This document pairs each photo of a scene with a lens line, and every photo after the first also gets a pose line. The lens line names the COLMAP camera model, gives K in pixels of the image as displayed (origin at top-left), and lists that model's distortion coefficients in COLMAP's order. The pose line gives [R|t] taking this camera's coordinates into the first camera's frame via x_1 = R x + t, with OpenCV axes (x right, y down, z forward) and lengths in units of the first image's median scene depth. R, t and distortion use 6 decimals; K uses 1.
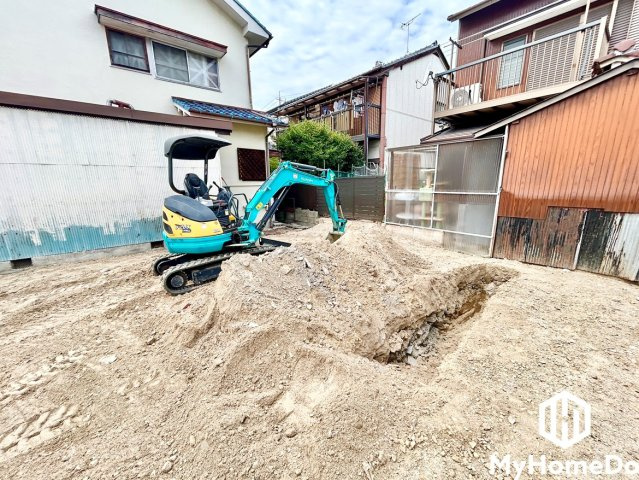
lens RADIAL K [[257.7, 0, 319.0], [0, 257.7, 241.4], [0, 0, 1]] dist [0.000023, 0.000682]
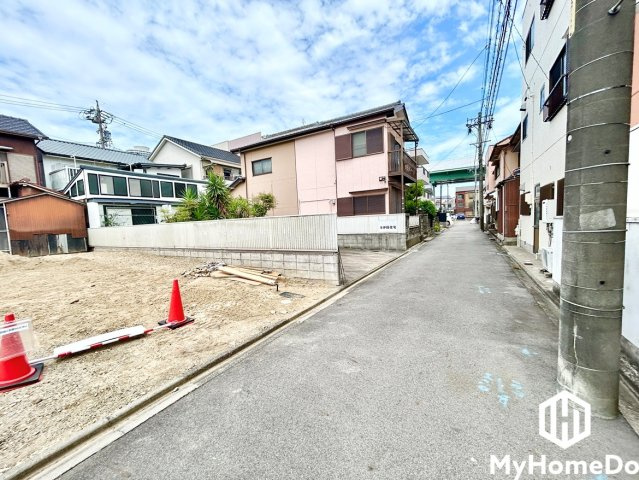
lens RADIAL K [[257.7, 0, 319.2], [0, 257.7, 241.4], [0, 0, 1]] dist [0.000023, 0.000682]
pose [[-0.334495, -0.040905, 0.941509, -2.430496], [0.257119, 0.957193, 0.132934, 0.315391], [-0.906644, 0.286546, -0.309659, -0.789339]]
